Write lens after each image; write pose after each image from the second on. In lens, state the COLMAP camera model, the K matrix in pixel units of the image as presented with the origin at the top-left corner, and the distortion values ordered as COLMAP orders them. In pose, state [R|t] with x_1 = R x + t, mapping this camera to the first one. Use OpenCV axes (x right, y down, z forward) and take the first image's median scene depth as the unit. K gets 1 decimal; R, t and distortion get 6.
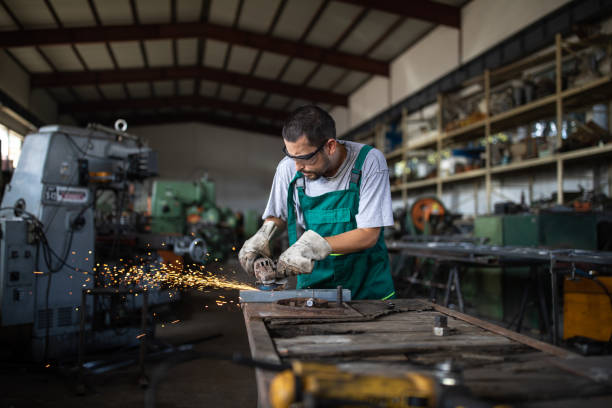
lens RADIAL K [[593.2, 0, 305.2], [0, 593.2, 205.9], [0, 0, 1]] dist [-0.019292, 0.000000]
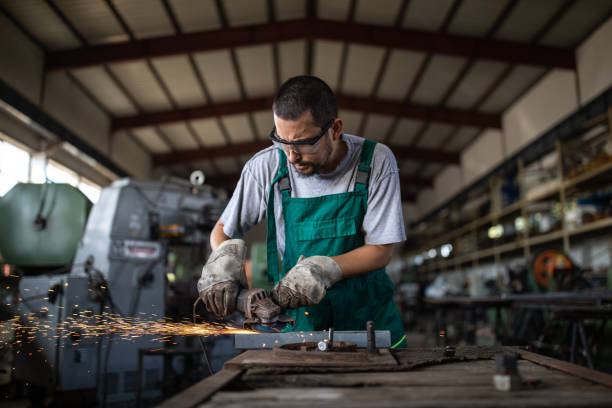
lens RADIAL K [[593.2, 0, 304.3], [0, 593.2, 203.0], [0, 0, 1]] dist [-0.019292, 0.000000]
pose [[0.978927, -0.054711, -0.196743, 0.033946], [0.030366, 0.991730, -0.124696, 0.022224], [0.201938, 0.116094, 0.972493, 0.081673]]
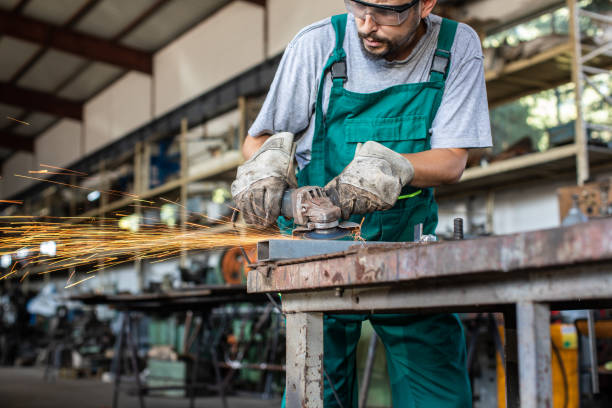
lens RADIAL K [[915.1, 0, 304.0], [0, 915.1, 205.7], [0, 0, 1]] dist [-0.128009, 0.000000]
pose [[0.941614, 0.013867, 0.336410, -0.105809], [0.016514, 0.996047, -0.087279, 0.051461], [-0.336290, 0.087738, 0.937663, 0.035206]]
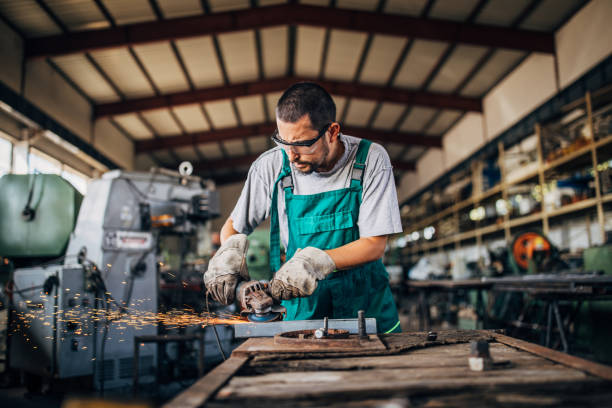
lens RADIAL K [[593.2, 0, 303.7], [0, 593.2, 203.0], [0, 0, 1]] dist [-0.019292, 0.000000]
pose [[0.983190, -0.062261, -0.171645, 0.033794], [0.046185, 0.994299, -0.096109, 0.018046], [0.176650, 0.086566, 0.980460, 0.061271]]
